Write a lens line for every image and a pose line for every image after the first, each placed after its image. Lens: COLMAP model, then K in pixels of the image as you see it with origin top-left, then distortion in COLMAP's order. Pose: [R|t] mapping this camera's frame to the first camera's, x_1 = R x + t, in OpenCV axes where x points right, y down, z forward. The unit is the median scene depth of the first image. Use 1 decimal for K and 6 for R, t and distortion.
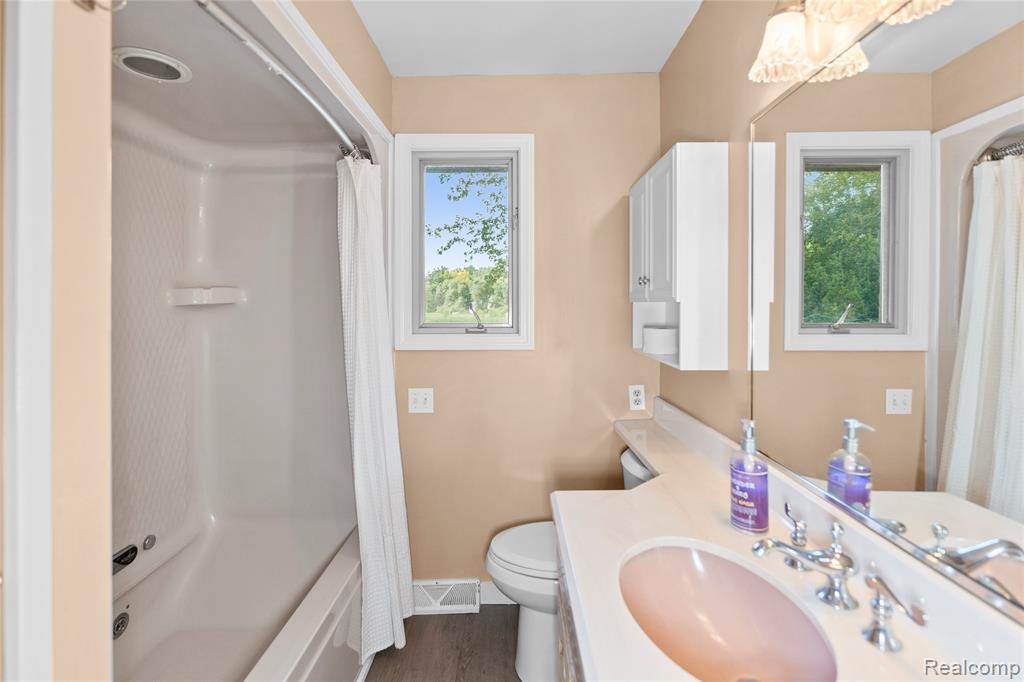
lens RADIAL K [[438.1, 0, 508.1], [0, 438.1, 303.7], [0, 0, 1]] dist [0.000777, 0.000448]
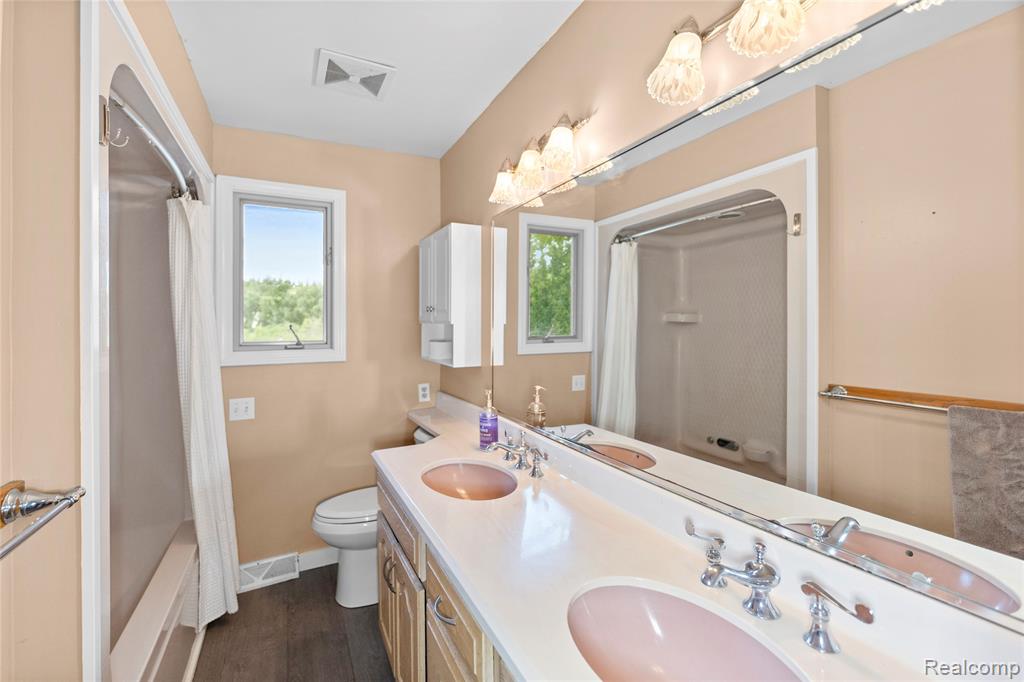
lens RADIAL K [[436.4, 0, 510.1], [0, 436.4, 321.2], [0, 0, 1]] dist [-0.000301, 0.000084]
pose [[0.877205, 0.000315, 0.480116, -0.137574], [-0.000713, 1.000000, 0.000647, -0.011183], [-0.480115, -0.000910, 0.877205, -0.358999]]
